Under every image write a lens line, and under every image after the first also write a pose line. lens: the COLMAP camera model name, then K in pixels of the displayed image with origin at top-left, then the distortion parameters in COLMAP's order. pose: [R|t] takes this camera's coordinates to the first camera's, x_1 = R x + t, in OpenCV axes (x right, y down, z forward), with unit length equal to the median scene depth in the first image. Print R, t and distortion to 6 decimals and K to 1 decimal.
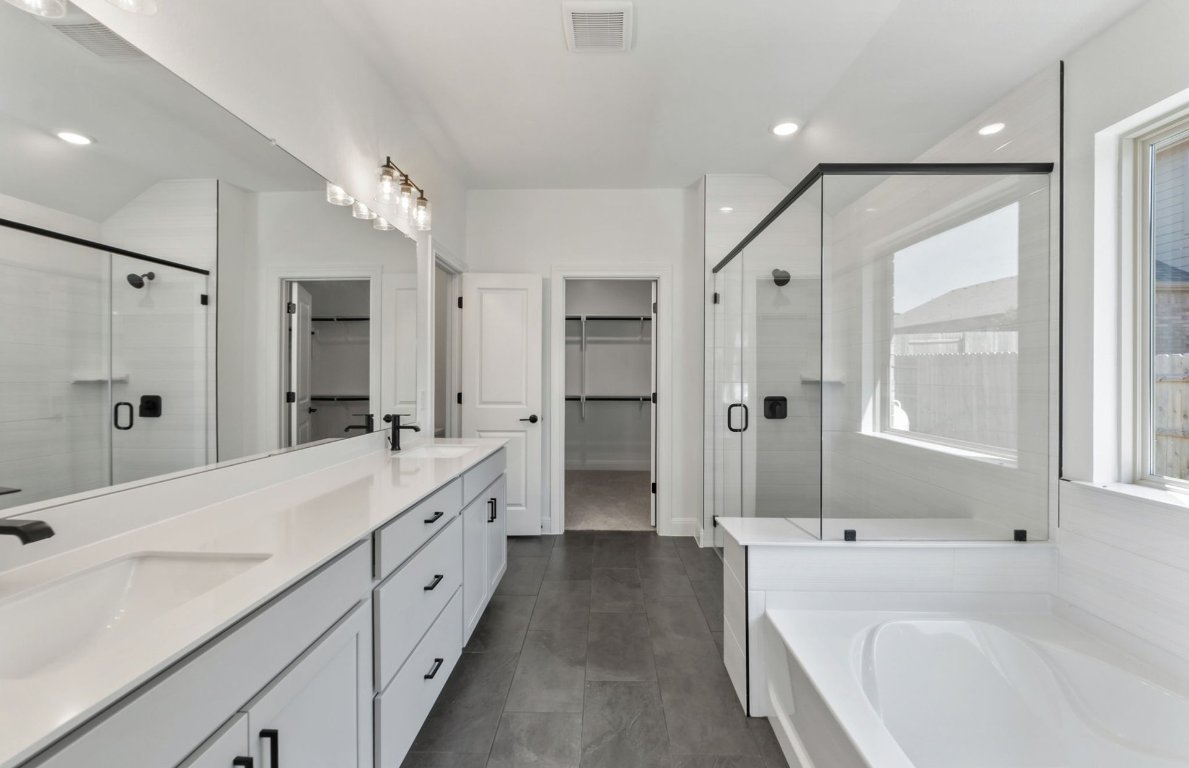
lens RADIAL K [[492.5, 0, 602.8], [0, 492.5, 376.1], [0, 0, 1]] dist [0.001119, 0.000070]
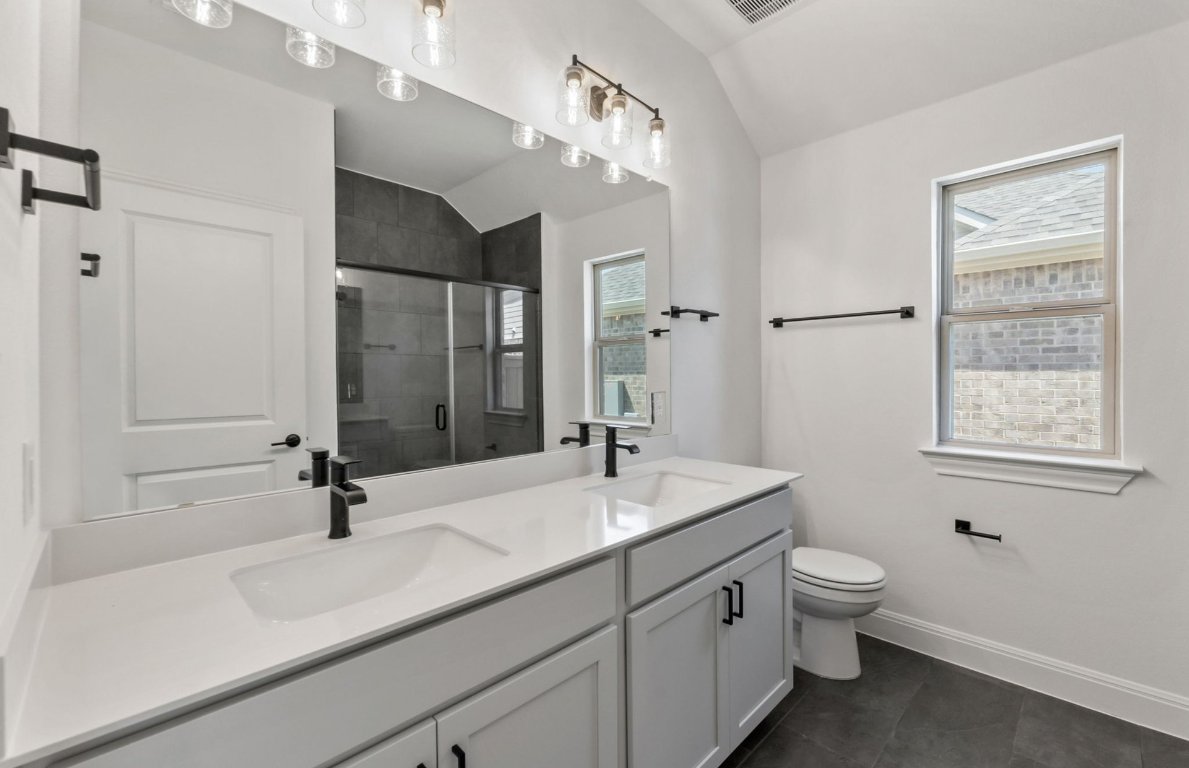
lens RADIAL K [[492.5, 0, 602.8], [0, 492.5, 376.1], [0, 0, 1]] dist [0.001119, 0.000070]
pose [[0.741275, -0.013205, -0.671071, 0.049167], [0.009212, 0.999912, -0.009501, 0.013316], [0.671138, 0.000861, 0.741332, 0.464131]]
